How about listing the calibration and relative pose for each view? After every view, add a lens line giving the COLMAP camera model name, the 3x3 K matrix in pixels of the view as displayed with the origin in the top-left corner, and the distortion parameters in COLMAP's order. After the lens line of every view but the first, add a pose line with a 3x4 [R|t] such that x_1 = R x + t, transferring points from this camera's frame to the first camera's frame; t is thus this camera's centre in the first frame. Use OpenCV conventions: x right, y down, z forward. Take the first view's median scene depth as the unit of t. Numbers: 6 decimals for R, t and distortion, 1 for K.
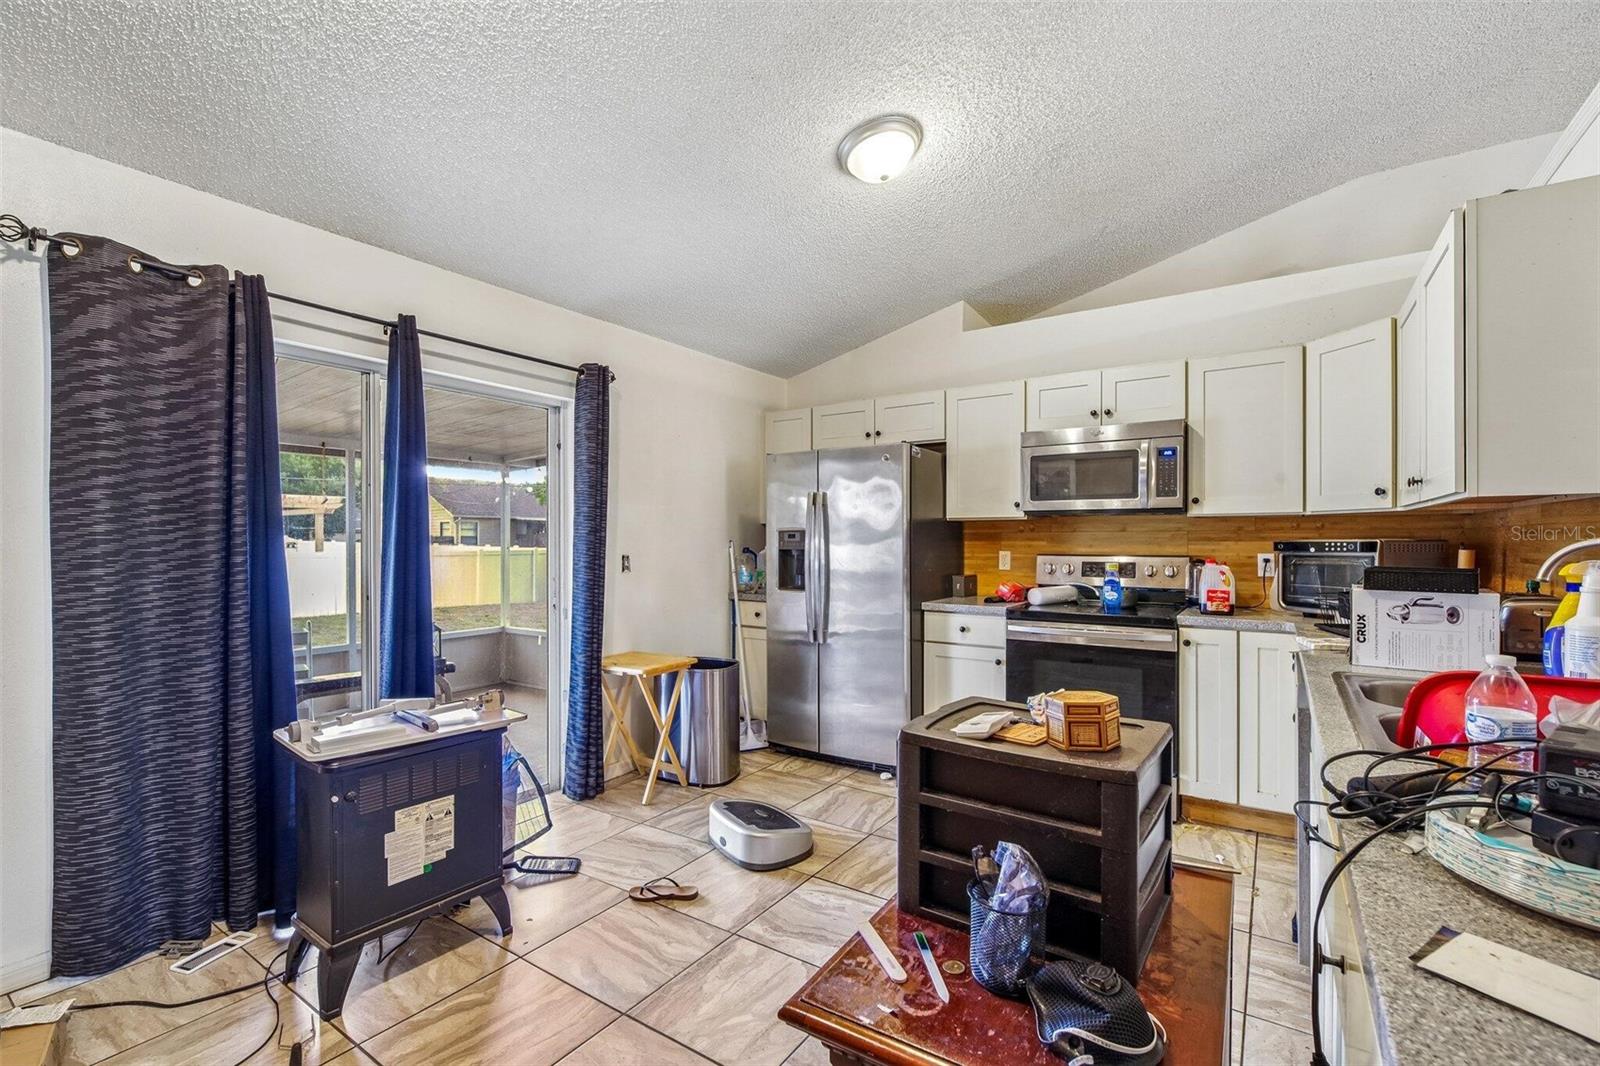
lens RADIAL K [[704.9, 0, 803.3], [0, 704.9, 540.9], [0, 0, 1]] dist [-0.000267, -0.001391]
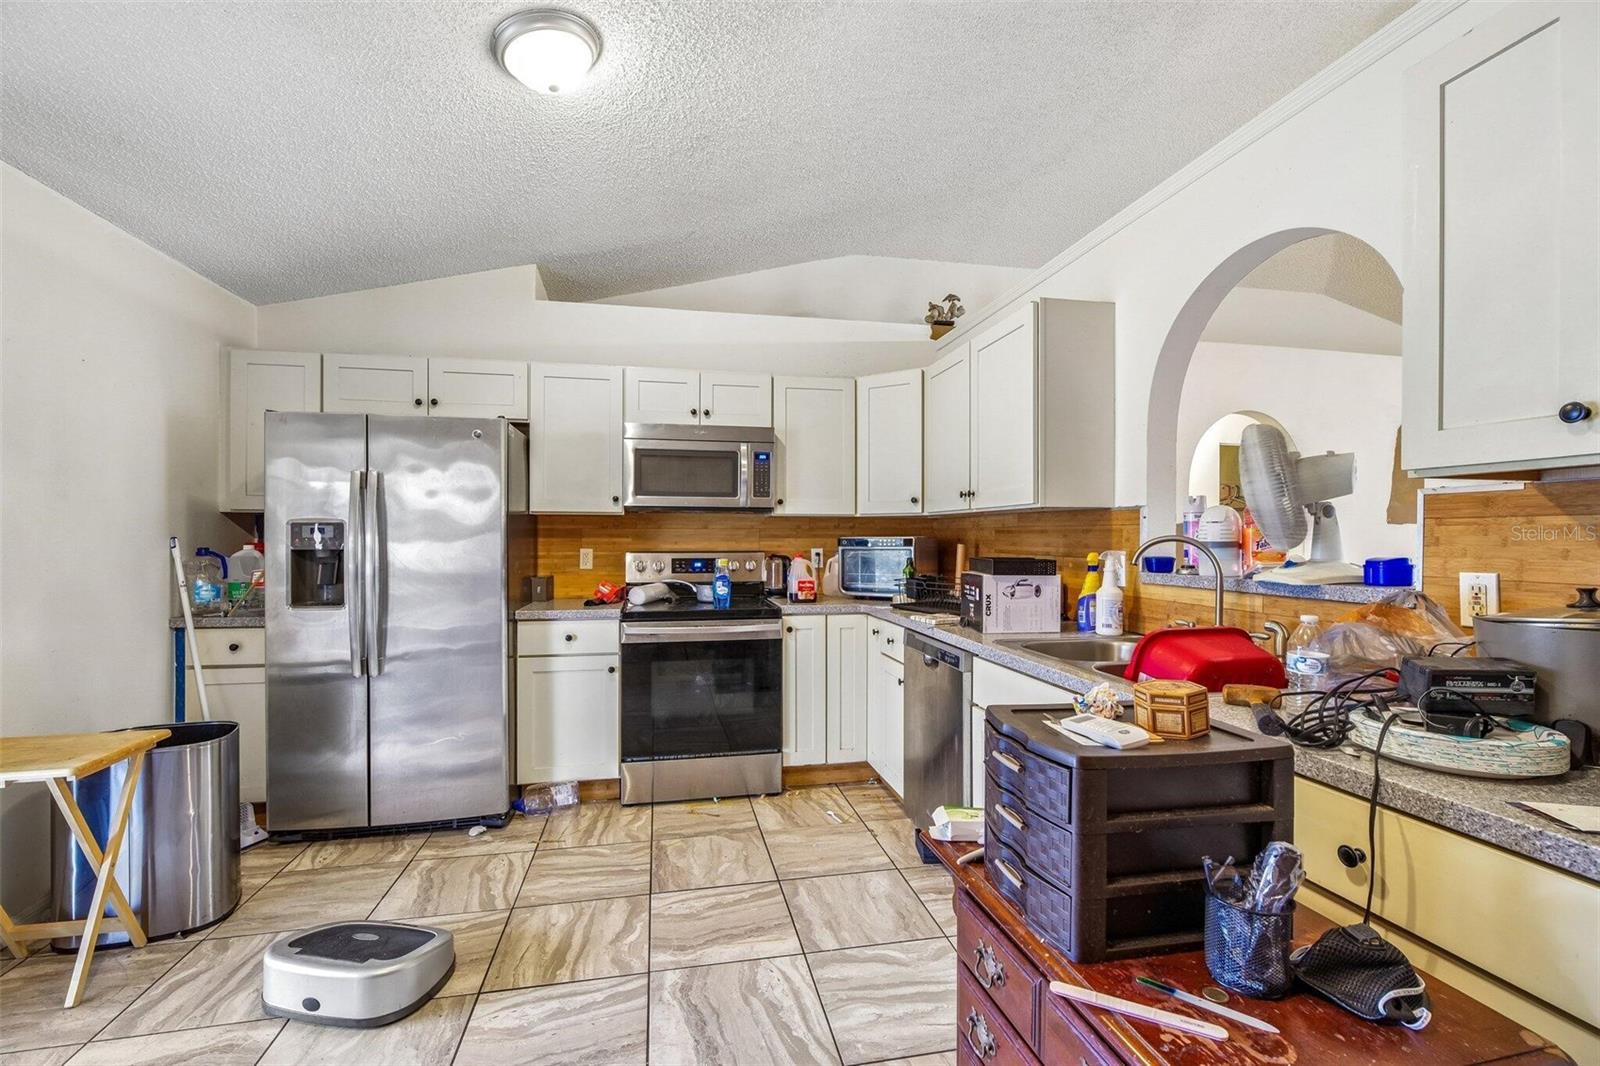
lens RADIAL K [[704.9, 0, 800.1], [0, 704.9, 535.9], [0, 0, 1]] dist [-0.000267, -0.001391]
pose [[0.700394, 0.001912, 0.713754, -0.197169], [-0.000130, 0.999997, -0.002551, -0.000032], [-0.713757, 0.001694, 0.700392, 0.173368]]
